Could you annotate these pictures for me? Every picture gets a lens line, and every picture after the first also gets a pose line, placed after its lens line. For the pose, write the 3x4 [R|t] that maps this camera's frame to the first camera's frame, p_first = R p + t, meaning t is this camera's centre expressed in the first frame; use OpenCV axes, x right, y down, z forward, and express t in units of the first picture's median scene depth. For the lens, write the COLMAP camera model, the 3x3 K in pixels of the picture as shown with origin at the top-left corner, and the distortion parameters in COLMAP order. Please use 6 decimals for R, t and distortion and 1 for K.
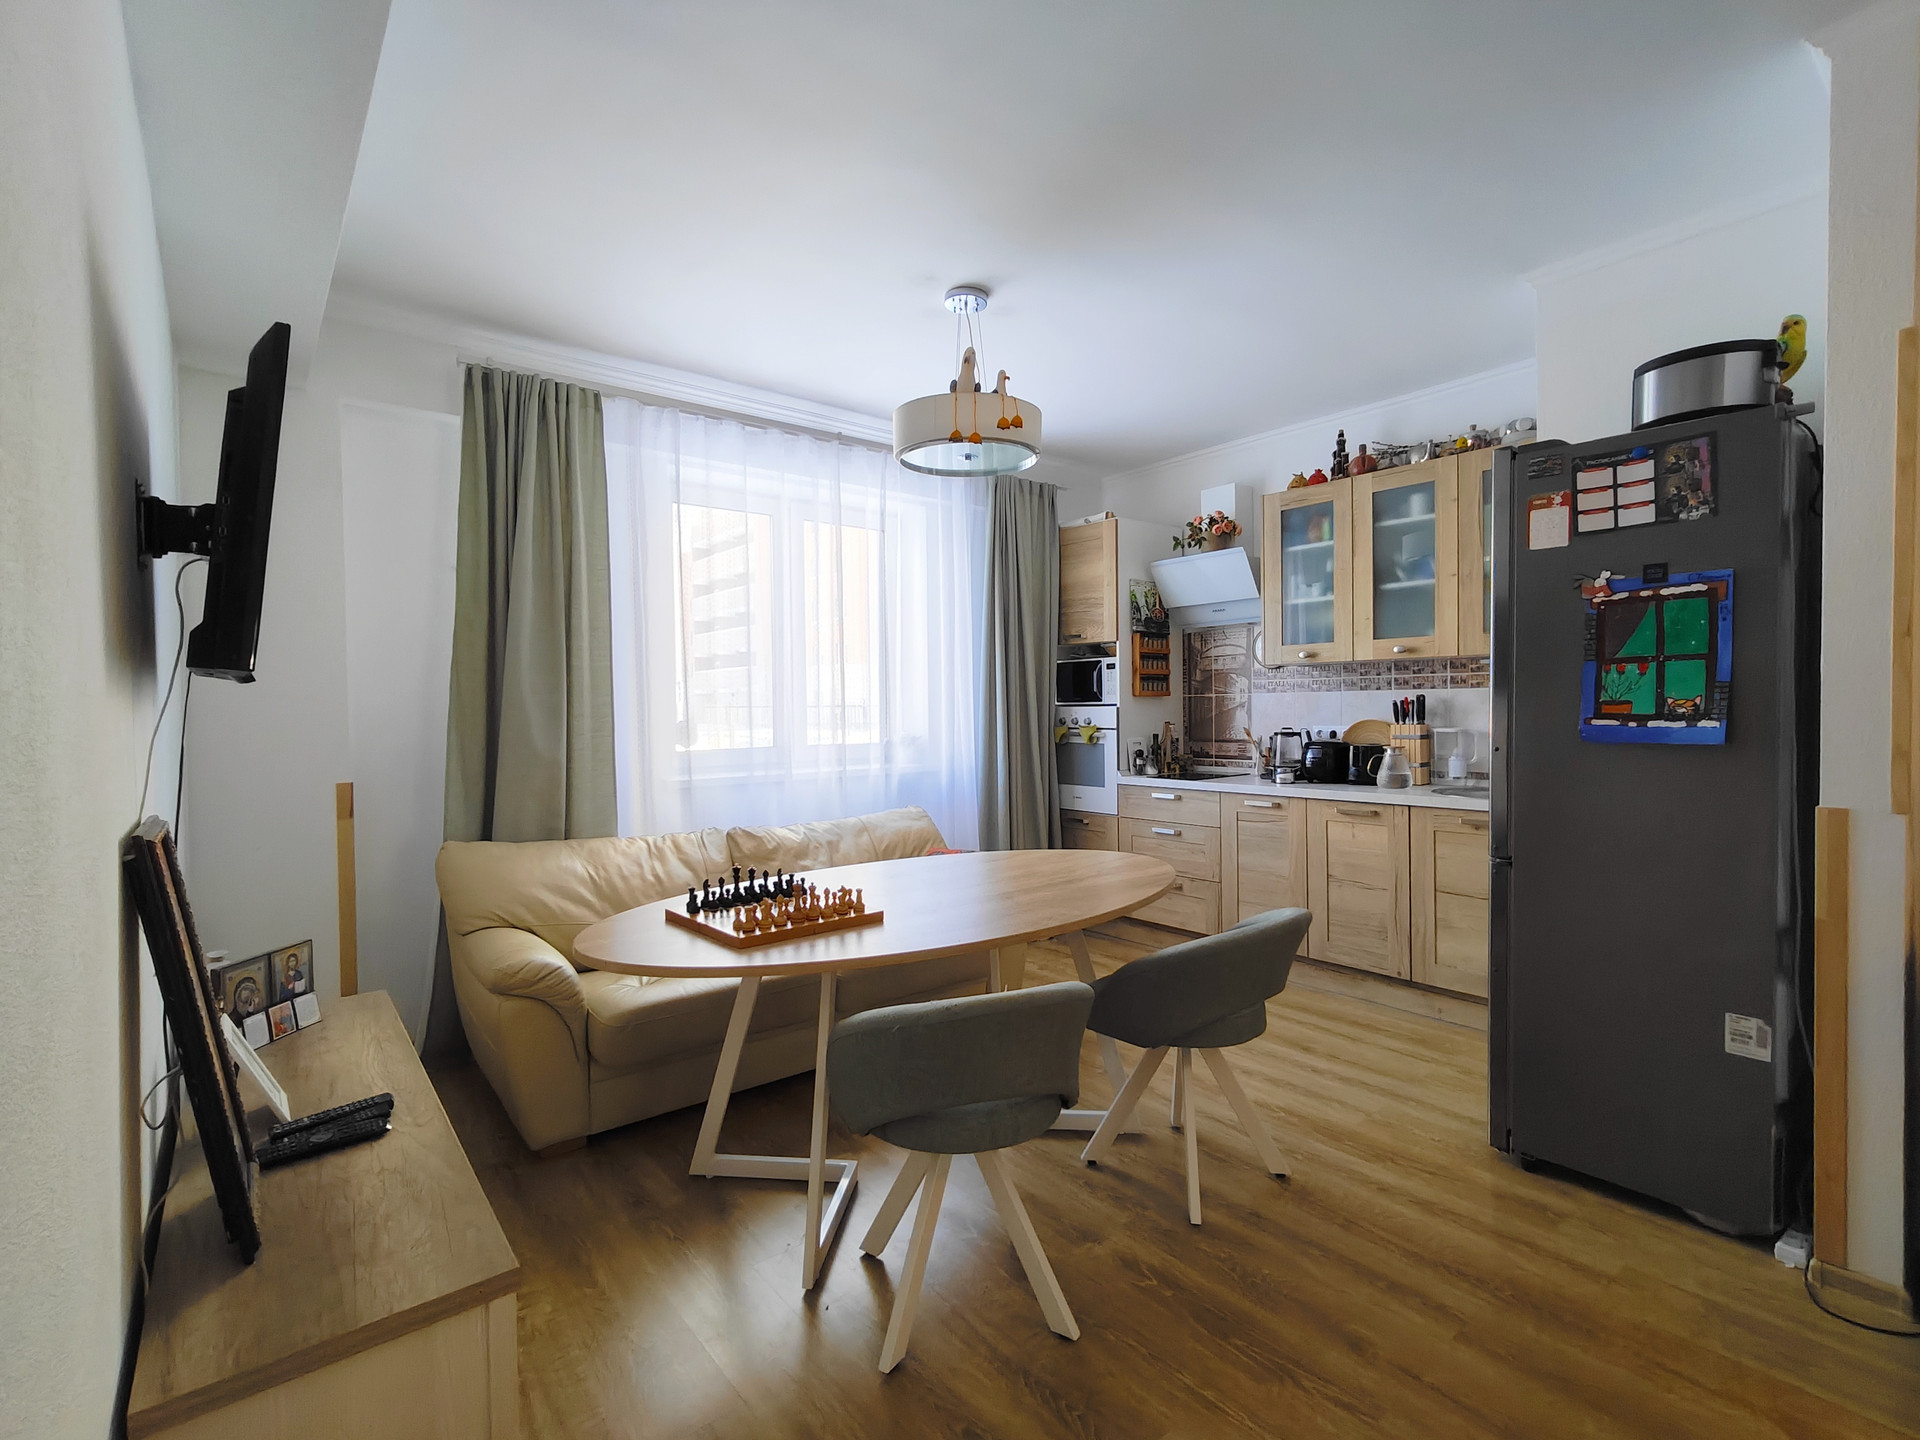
lens RADIAL K [[884.8, 0, 960.8], [0, 884.8, 724.9], [0, 0, 1]] dist [0.001059, 0.000691]
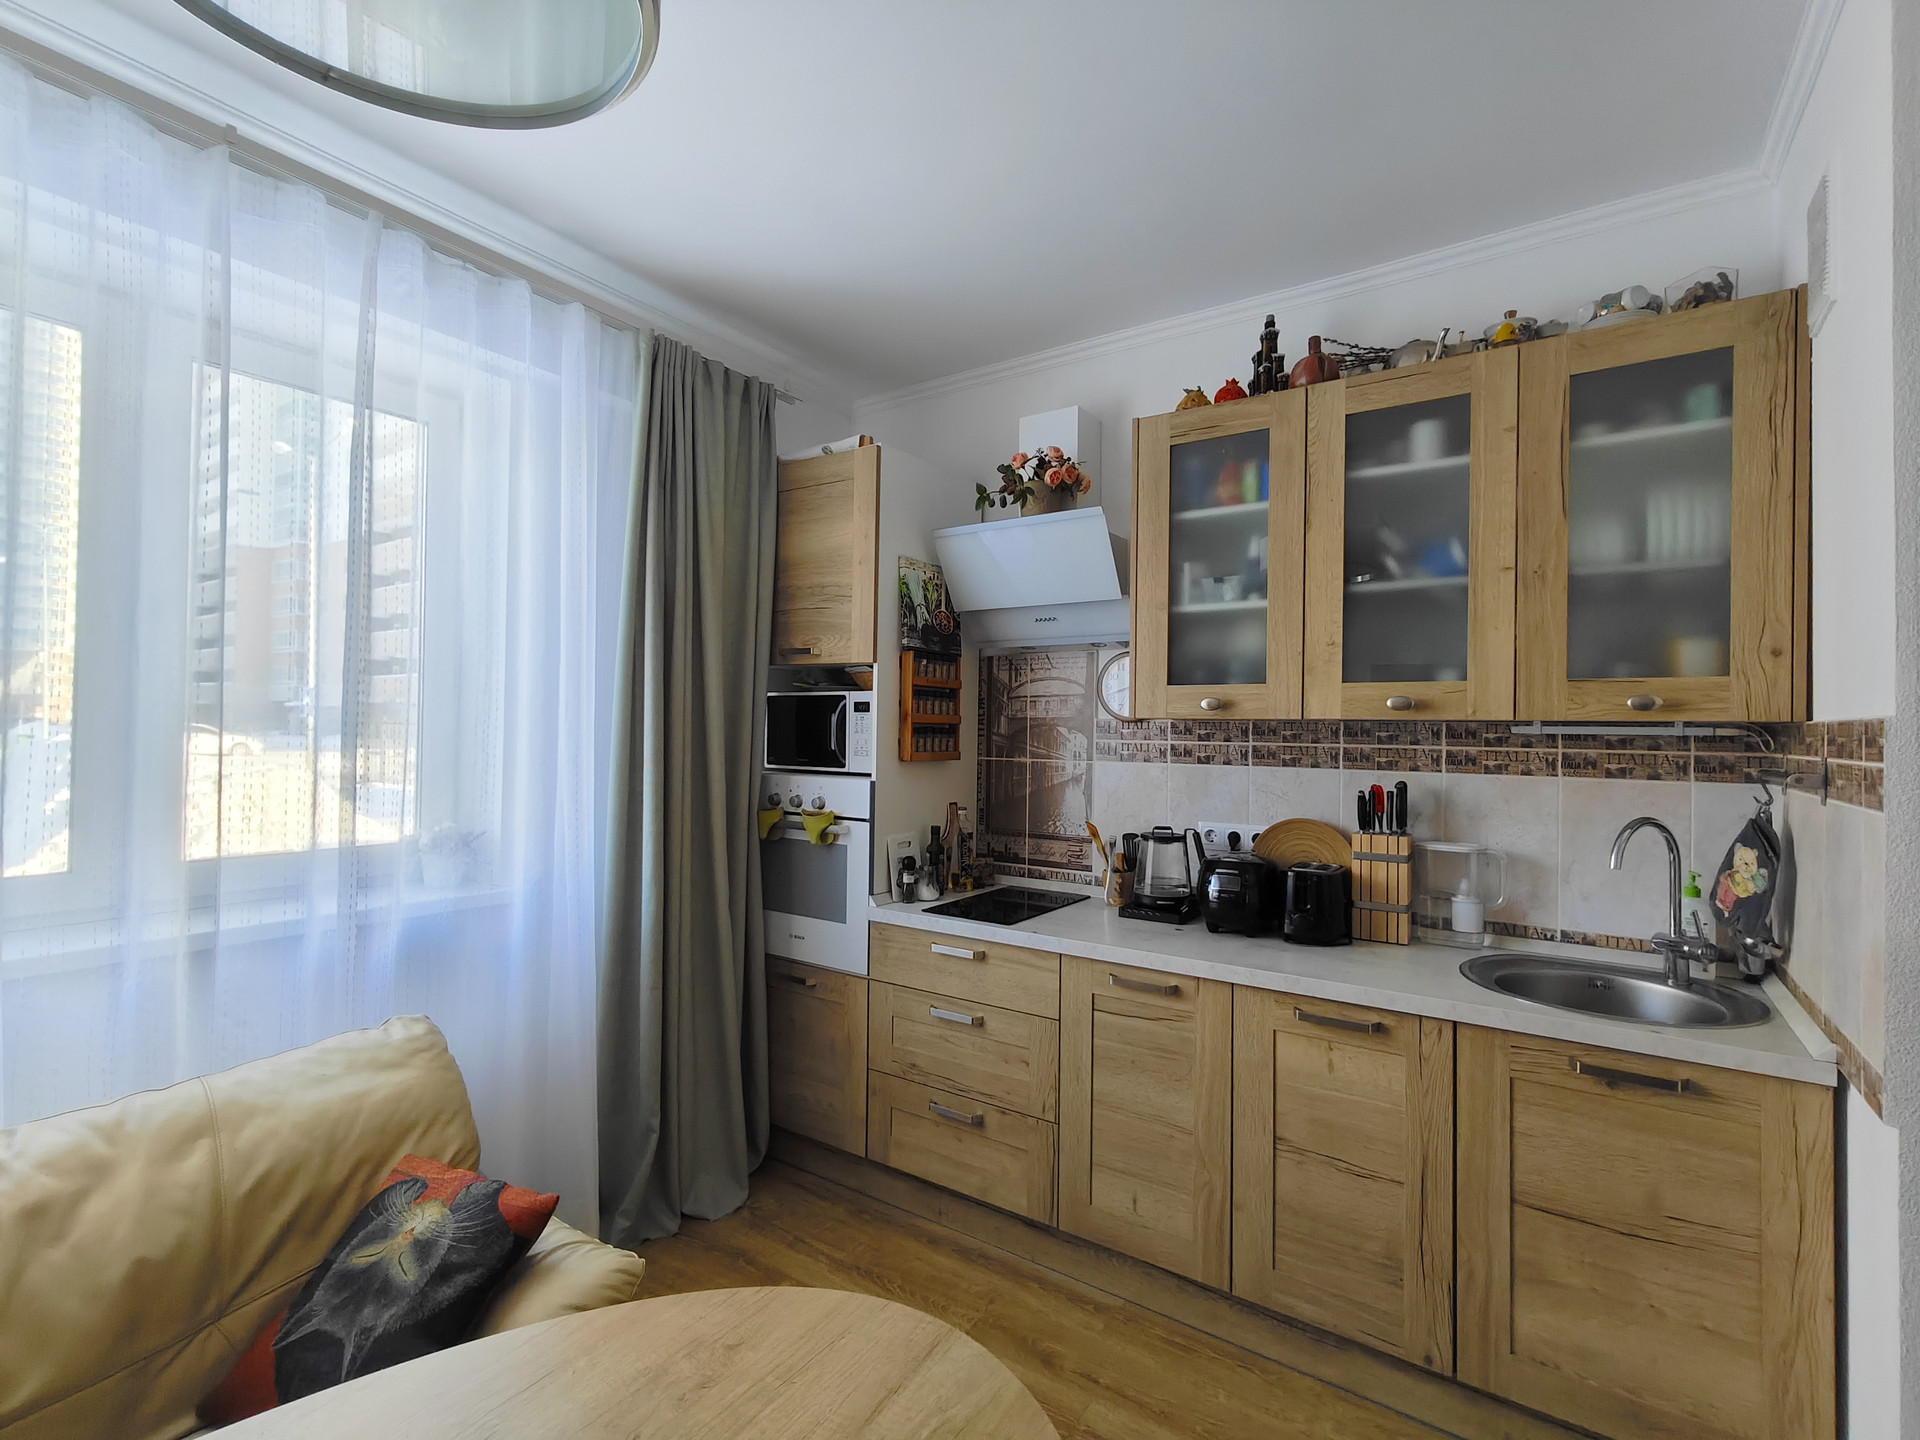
lens RADIAL K [[884.8, 0, 960.8], [0, 884.8, 724.9], [0, 0, 1]] dist [0.001059, 0.000691]
pose [[0.958249, 0.028767, 0.284485, 0.079596], [-0.021348, 0.999347, -0.029145, -0.045451], [-0.285138, 0.021855, 0.958237, 0.503489]]
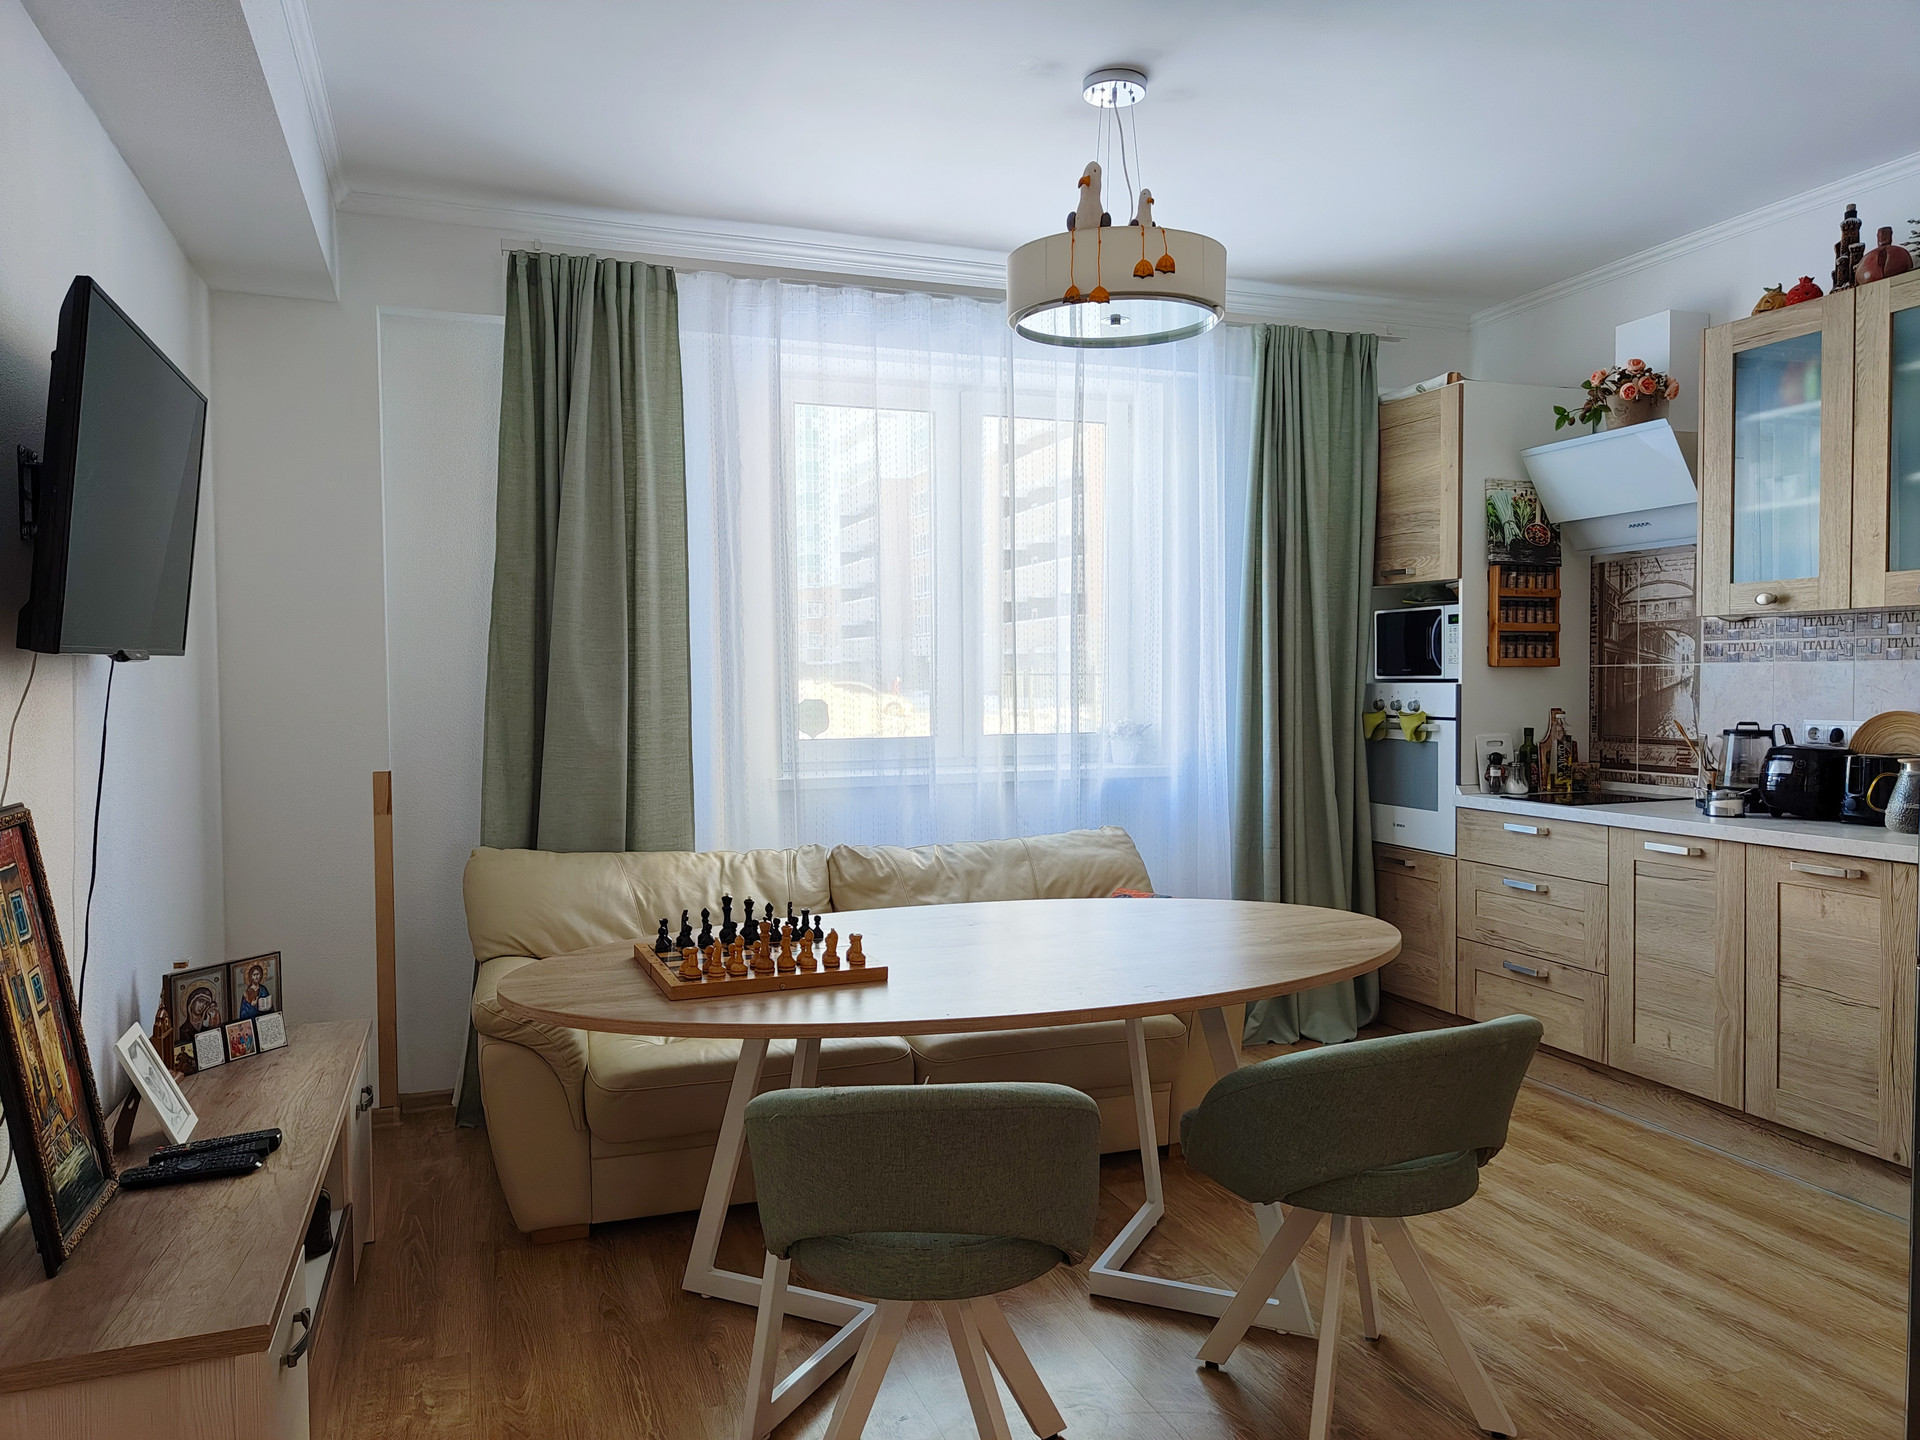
lens RADIAL K [[1331.5, 0, 965.3], [0, 1331.5, 724.9], [0, 0, 1]] dist [0.018689, -0.005259]
pose [[0.946788, 0.017360, -0.321388, 0.169205], [-0.011515, 0.999732, 0.020077, -0.007118], [0.321651, -0.015308, 0.946735, -0.011609]]
